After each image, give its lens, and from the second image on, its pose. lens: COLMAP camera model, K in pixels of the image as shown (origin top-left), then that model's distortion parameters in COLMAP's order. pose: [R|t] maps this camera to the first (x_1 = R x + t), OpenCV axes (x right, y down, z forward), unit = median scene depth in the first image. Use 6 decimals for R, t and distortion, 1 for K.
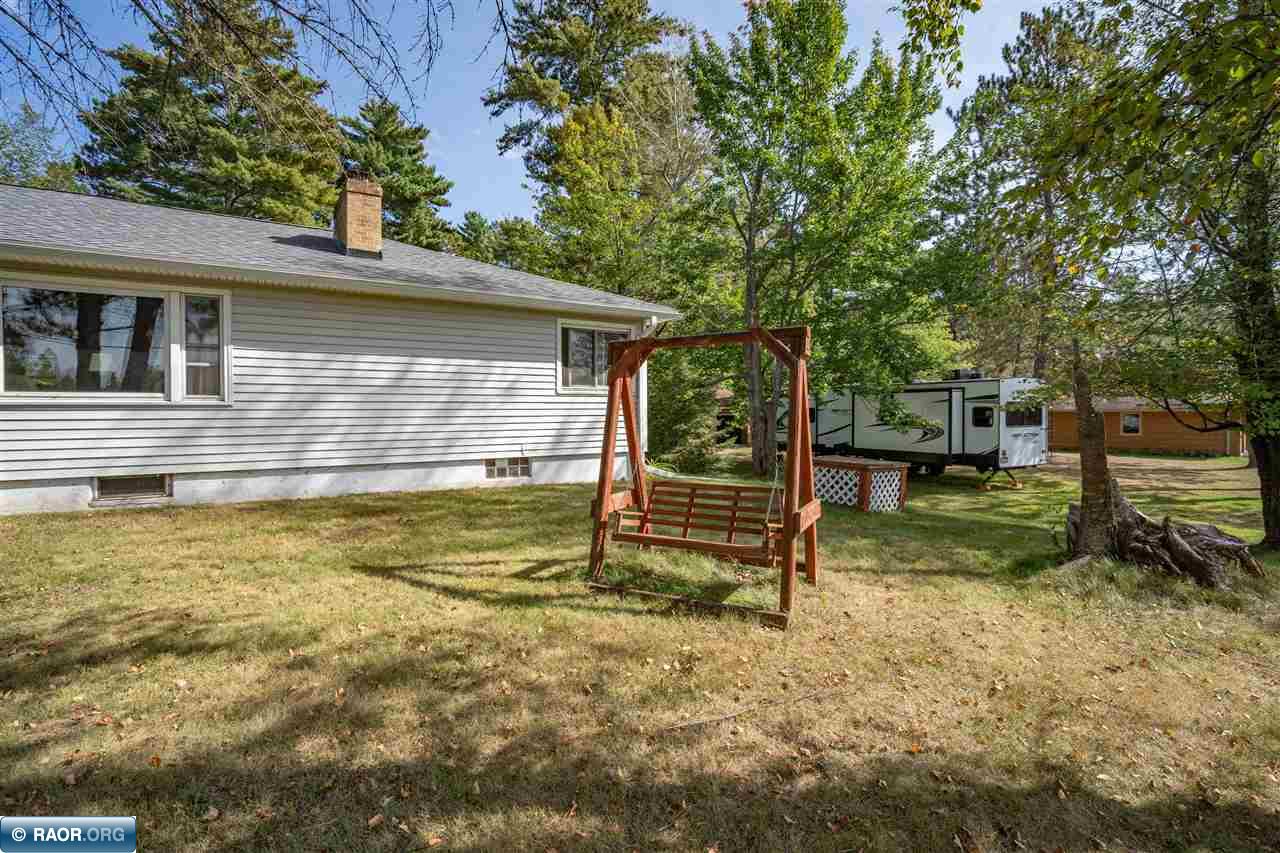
lens RADIAL K [[578.8, 0, 635.7], [0, 578.8, 416.3], [0, 0, 1]] dist [-0.074068, 0.025898]
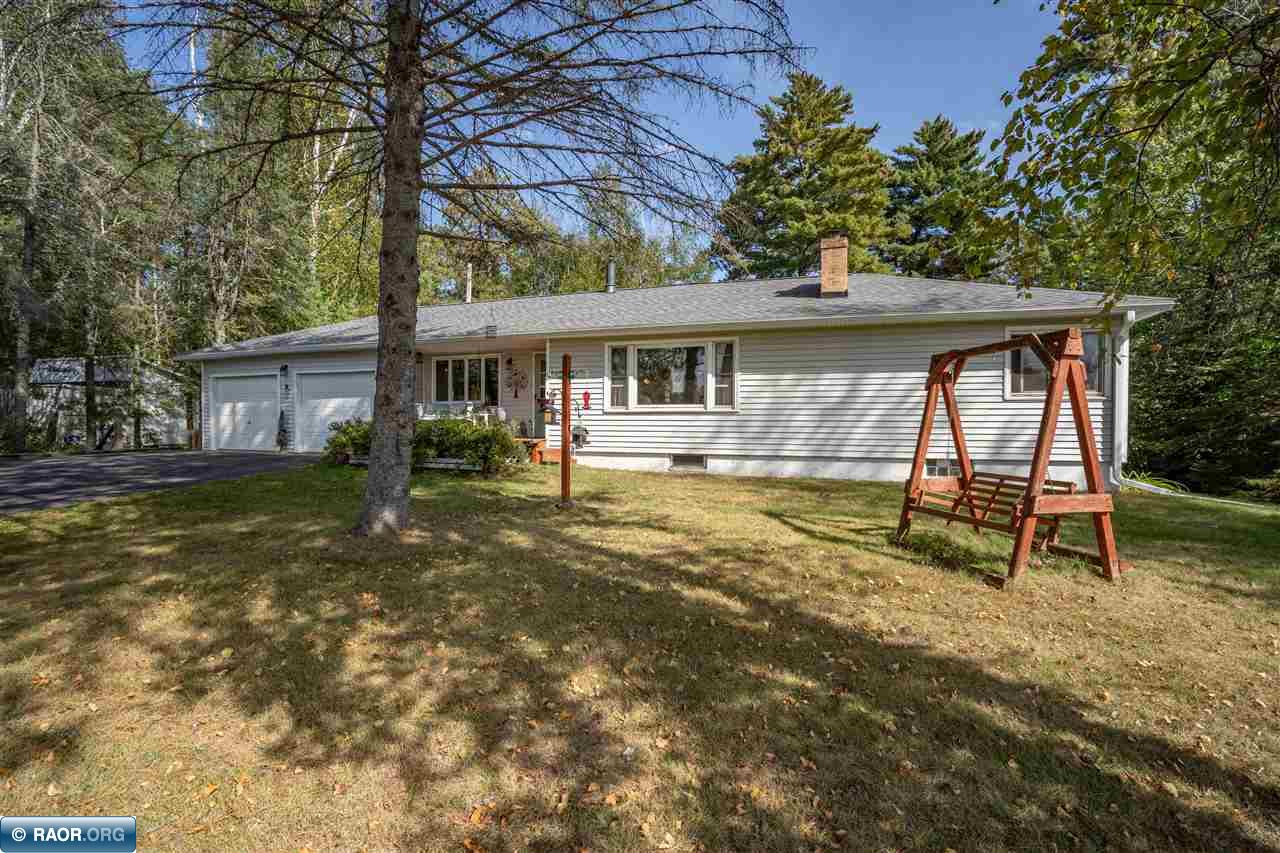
lens RADIAL K [[578.8, 0, 635.7], [0, 578.8, 416.3], [0, 0, 1]] dist [-0.074068, 0.025898]
pose [[0.584614, -0.003766, -0.811303, 0.320357], [-0.018176, 0.999677, -0.017737, 0.020603], [0.811108, 0.025116, 0.584357, -0.119358]]
